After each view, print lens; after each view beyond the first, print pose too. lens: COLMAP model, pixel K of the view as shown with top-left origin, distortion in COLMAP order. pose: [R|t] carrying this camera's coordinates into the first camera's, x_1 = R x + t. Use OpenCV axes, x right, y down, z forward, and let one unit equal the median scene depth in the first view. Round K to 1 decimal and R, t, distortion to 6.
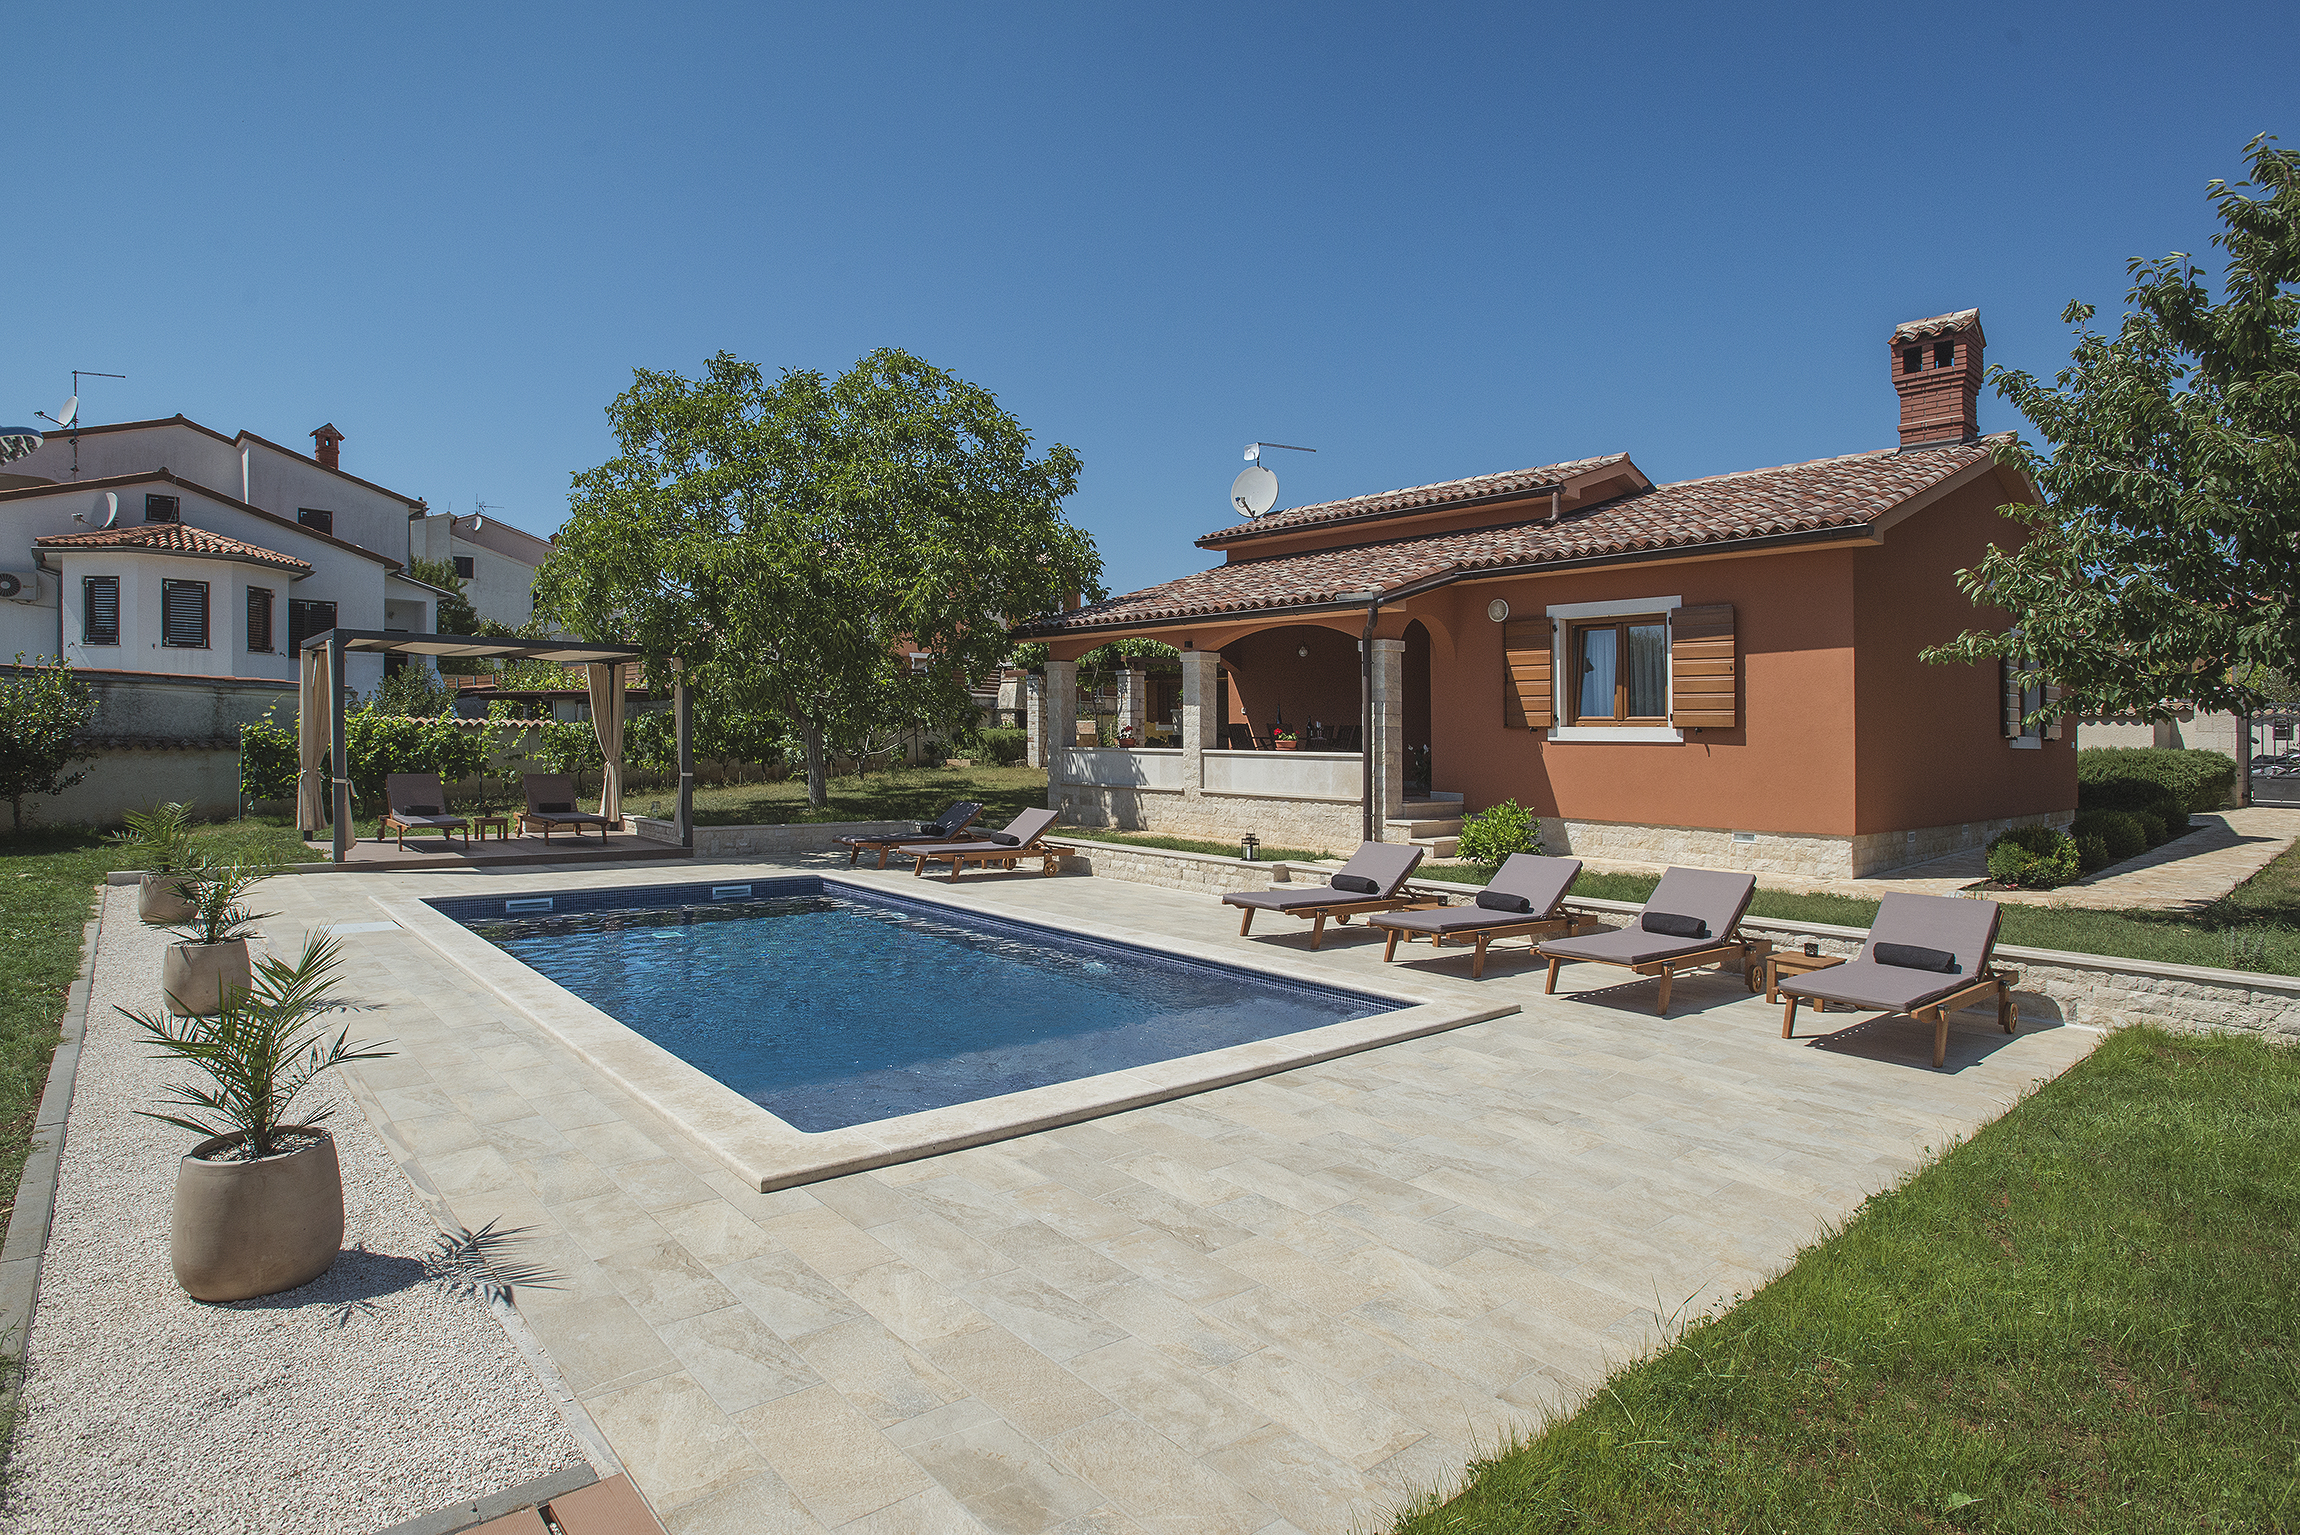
lens RADIAL K [[1157.9, 0, 1152.5], [0, 1157.9, 755.6], [0, 0, 1]] dist [-0.047711, -0.000524]
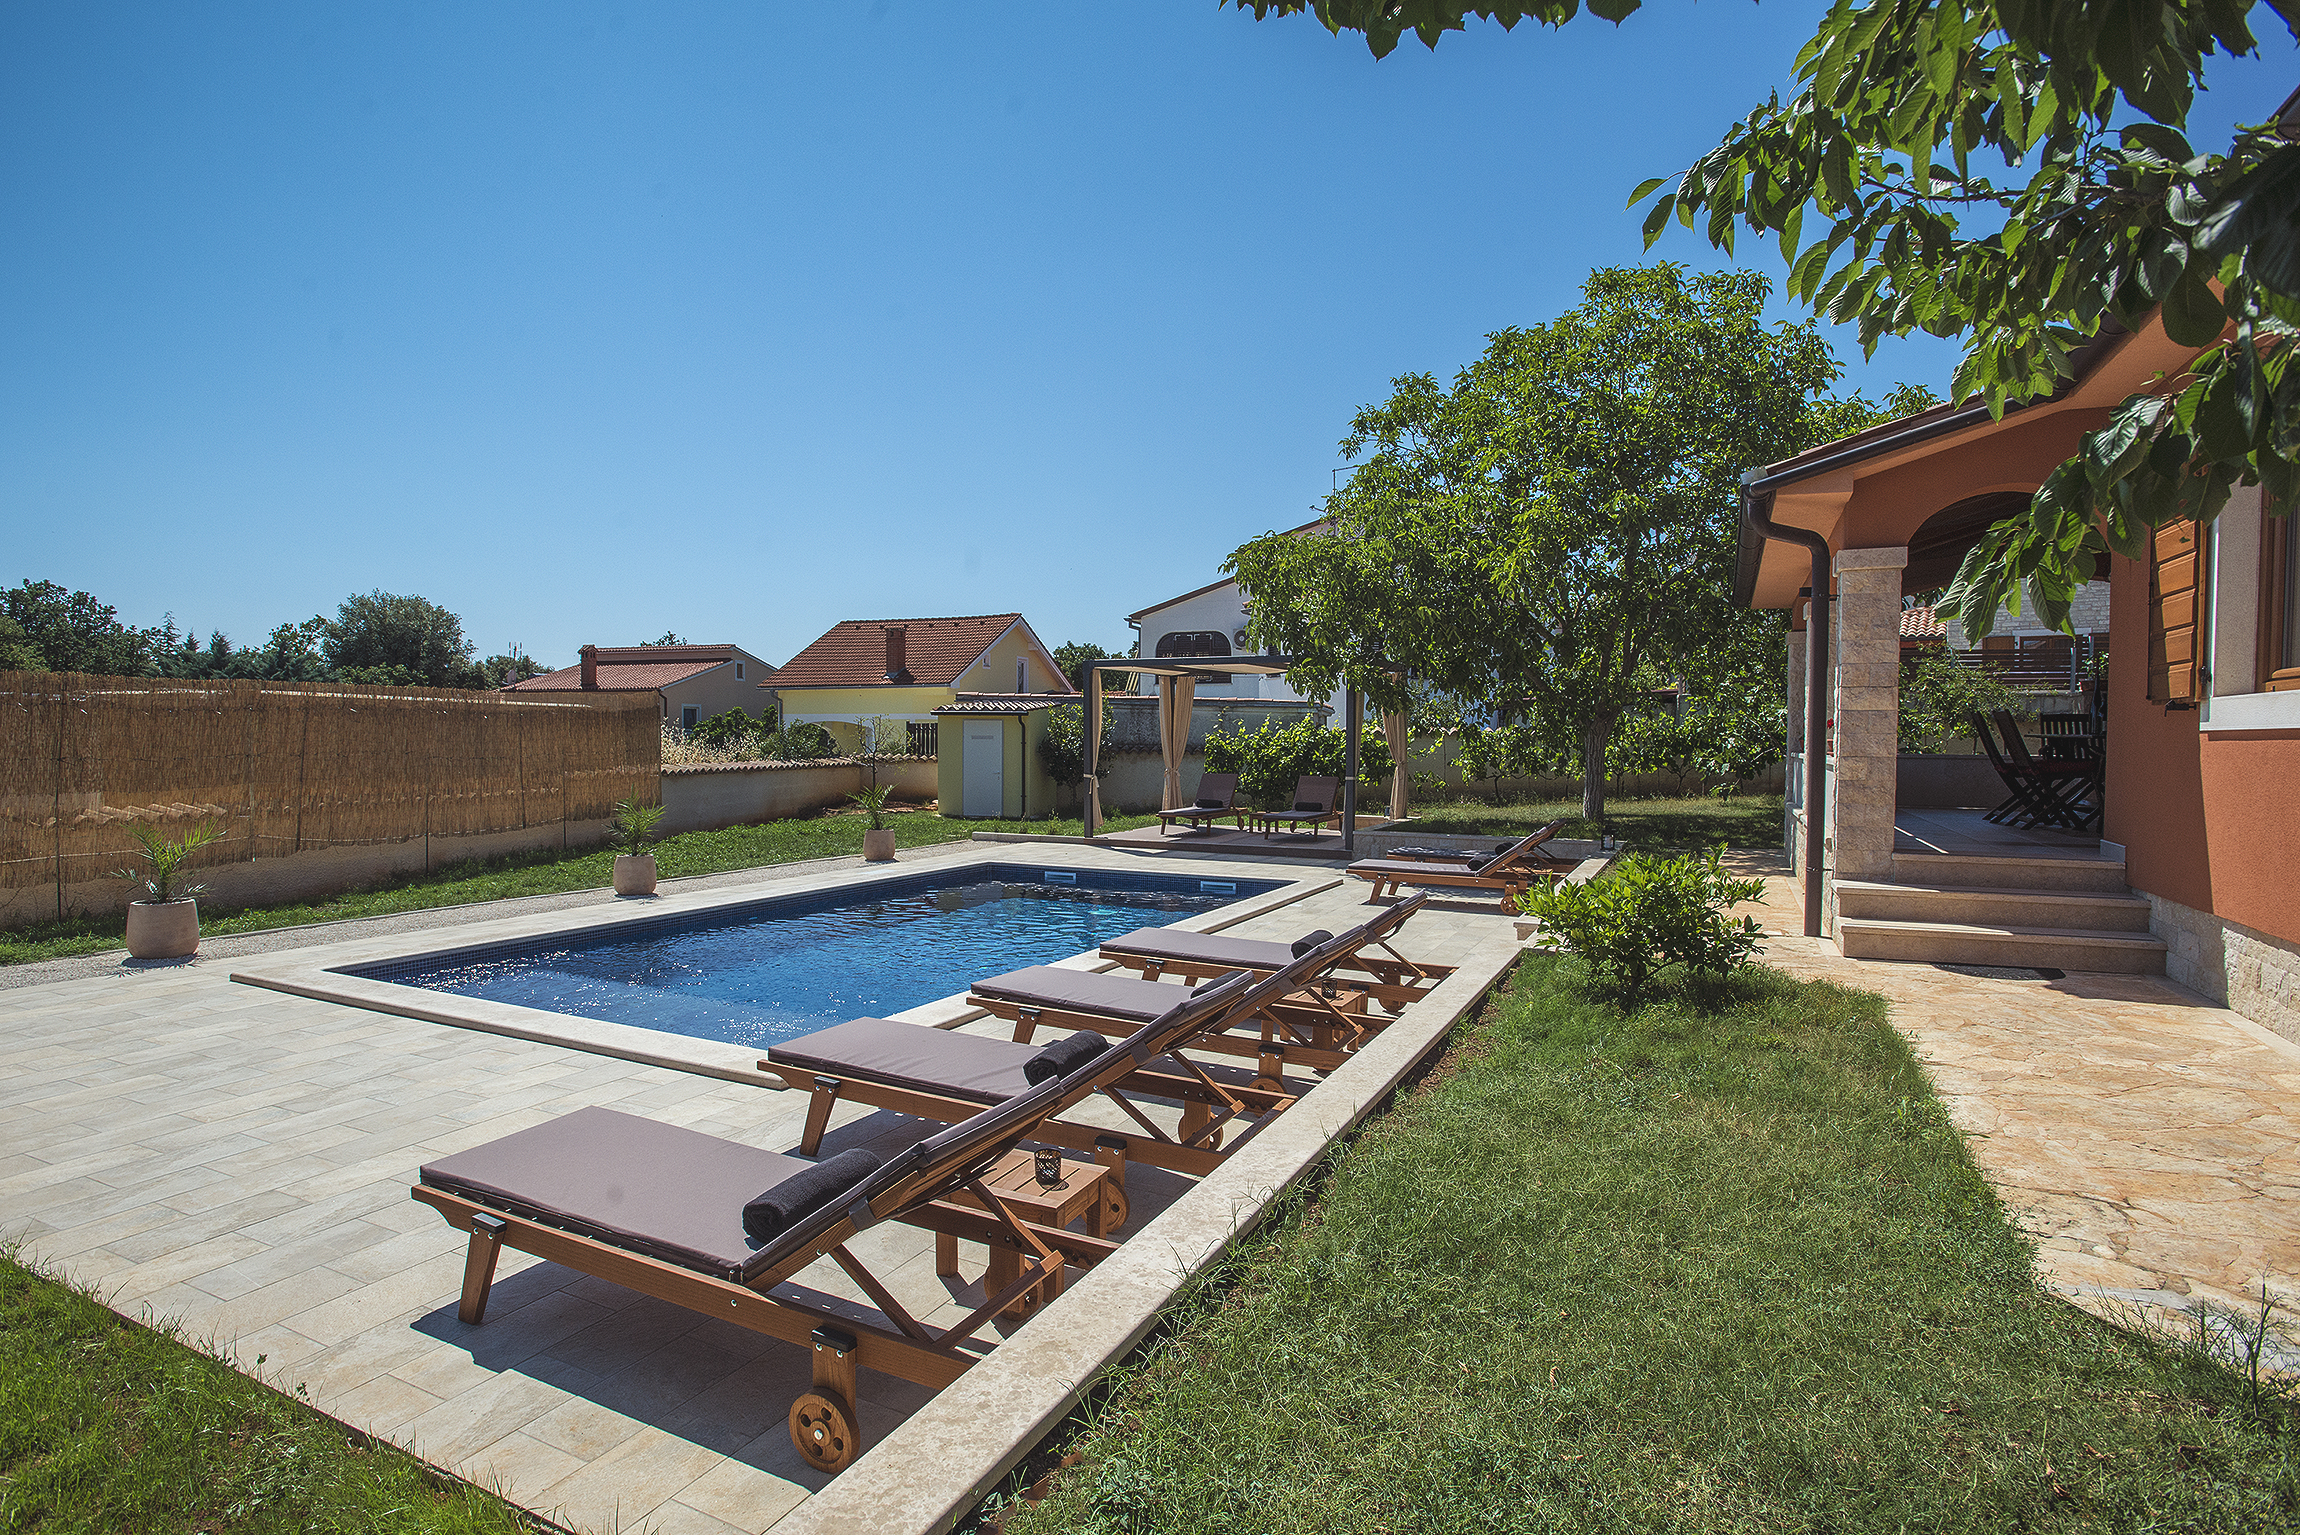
lens RADIAL K [[1213.2, 0, 1149.0], [0, 1213.2, 766.6], [0, 0, 1]] dist [-0.003549, -0.000275]
pose [[0.387753, 0.008847, -0.921721, 0.612061], [-0.007267, 0.999952, 0.006540, 0.000493], [0.921735, 0.004162, 0.387799, 0.480135]]
